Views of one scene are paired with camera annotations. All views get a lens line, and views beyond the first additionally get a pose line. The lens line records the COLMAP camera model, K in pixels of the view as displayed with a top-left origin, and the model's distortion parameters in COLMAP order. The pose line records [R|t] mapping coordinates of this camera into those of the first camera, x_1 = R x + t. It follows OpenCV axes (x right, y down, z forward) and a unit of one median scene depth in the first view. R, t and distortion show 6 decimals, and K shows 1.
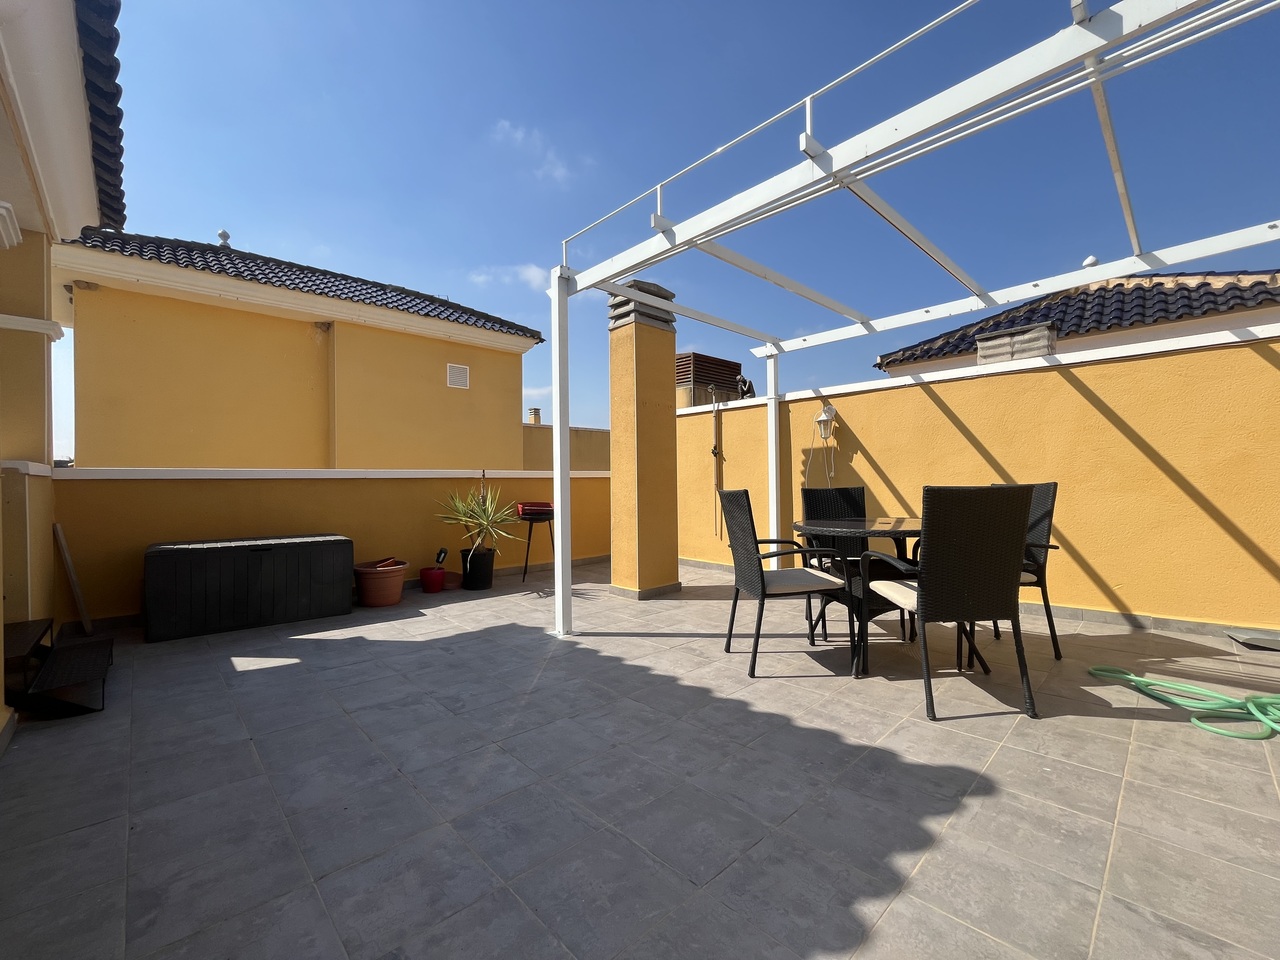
lens RADIAL K [[520.6, 0, 635.1], [0, 520.6, 484.6], [0, 0, 1]] dist [-0.001431, -0.000594]
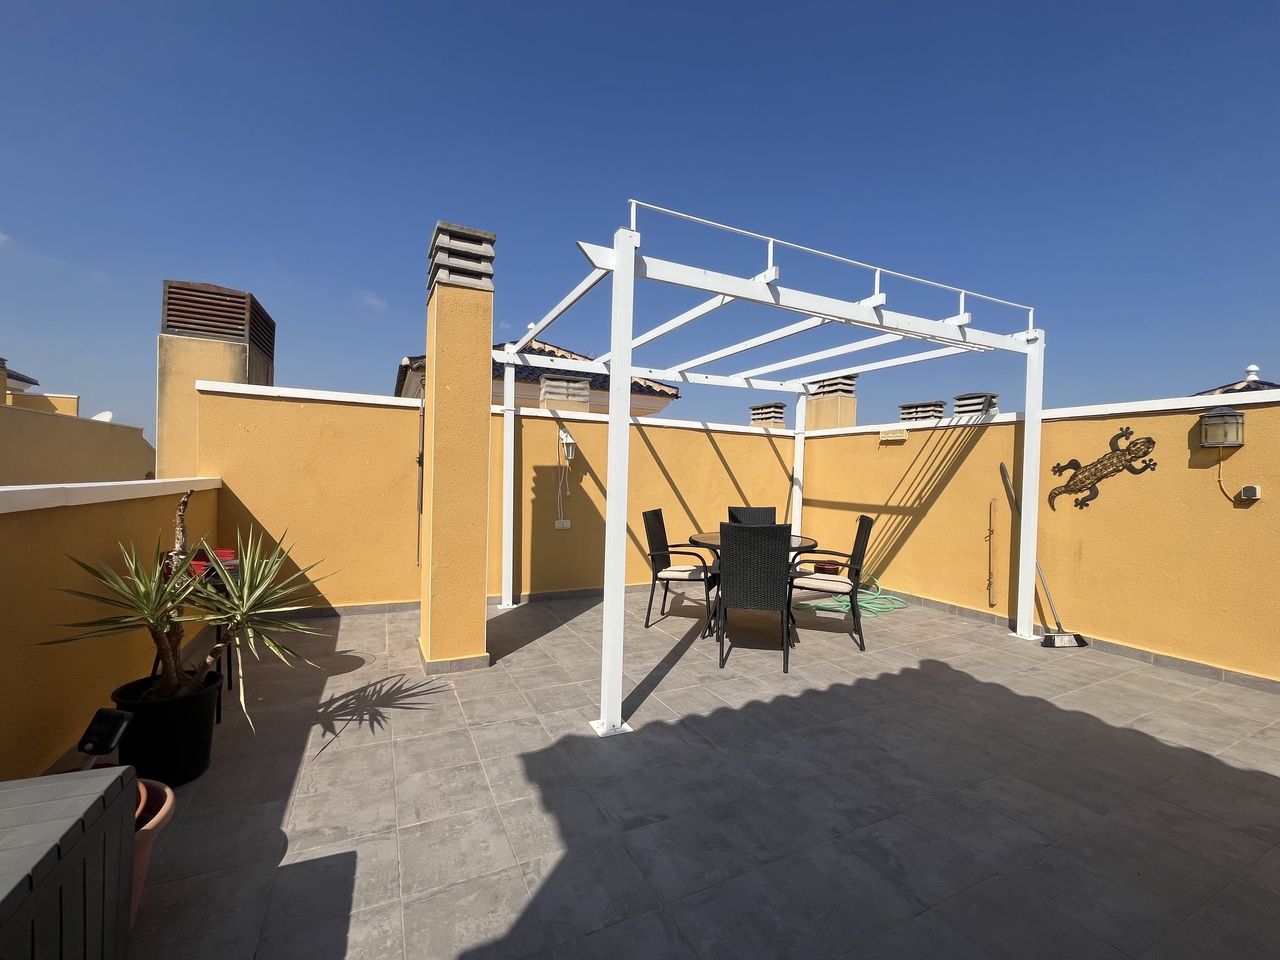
lens RADIAL K [[520.6, 0, 637.1], [0, 520.6, 481.1], [0, 0, 1]] dist [-0.001431, -0.000594]
pose [[0.300312, 0.010239, 0.953786, -1.088513], [-0.026015, 0.999658, -0.002540, -0.080225], [-0.953486, -0.024050, 0.300475, 0.974447]]
